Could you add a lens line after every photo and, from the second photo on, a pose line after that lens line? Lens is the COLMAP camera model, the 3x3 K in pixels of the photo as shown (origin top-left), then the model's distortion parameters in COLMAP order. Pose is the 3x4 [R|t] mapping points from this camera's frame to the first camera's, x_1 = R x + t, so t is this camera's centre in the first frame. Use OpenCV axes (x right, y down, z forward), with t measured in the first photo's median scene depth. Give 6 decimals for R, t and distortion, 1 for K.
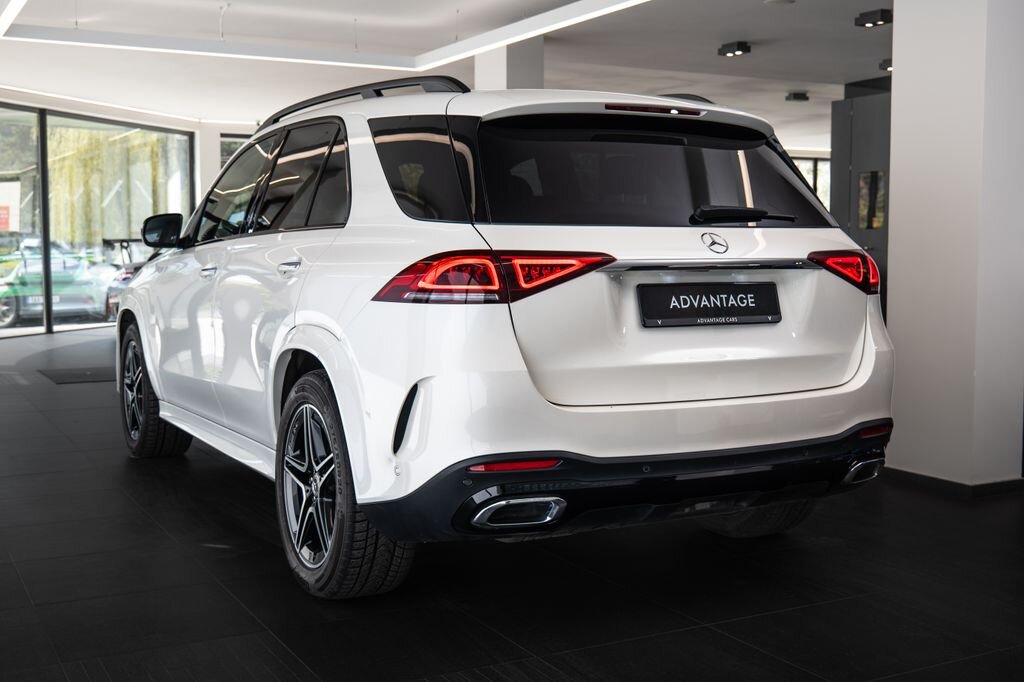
lens RADIAL K [[1149.5, 0, 504.4], [0, 1149.5, 333.4], [0, 0, 1]] dist [0.028812, 0.000000]
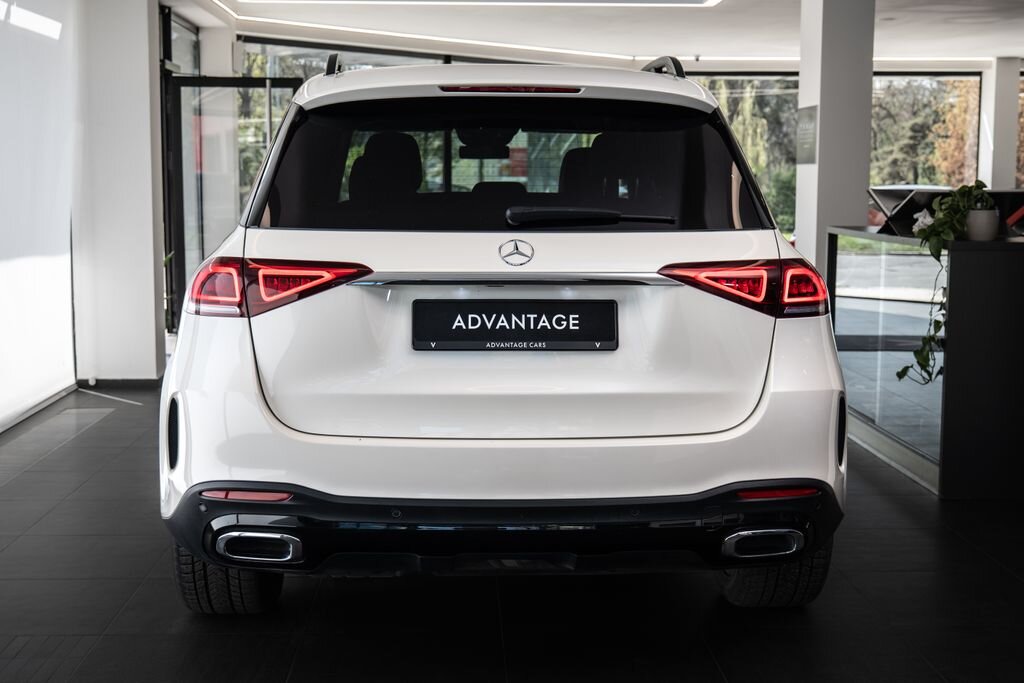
lens RADIAL K [[1363.9, 0, 515.6], [0, 1363.9, 340.1], [0, 0, 1]] dist [-0.069569, 0.000000]
pose [[0.902038, 0.049999, -0.428750, 0.608195], [-0.035344, 0.998489, 0.042081, -0.056647], [0.430206, -0.022805, 0.902443, 0.106324]]
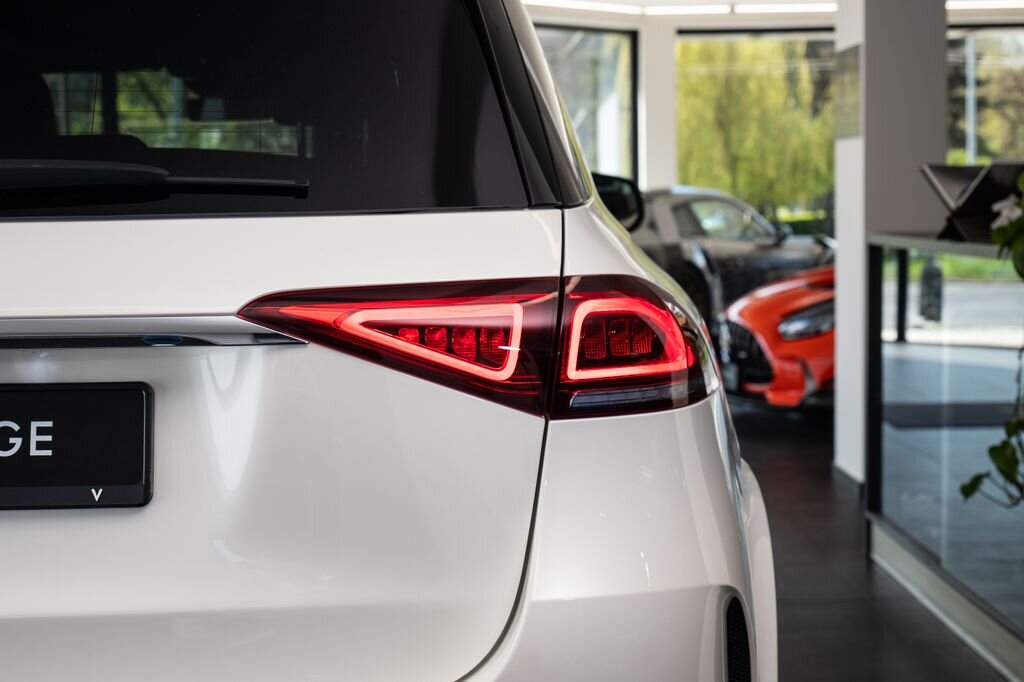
lens RADIAL K [[1779.9, 0, 515.2], [0, 1779.9, 344.7], [0, 0, 1]] dist [0.024109, 0.000000]
pose [[0.896219, 0.020138, -0.443155, 0.581121], [-0.018398, 0.999797, 0.008226, -0.064426], [0.443230, 0.000781, 0.896407, 0.608904]]
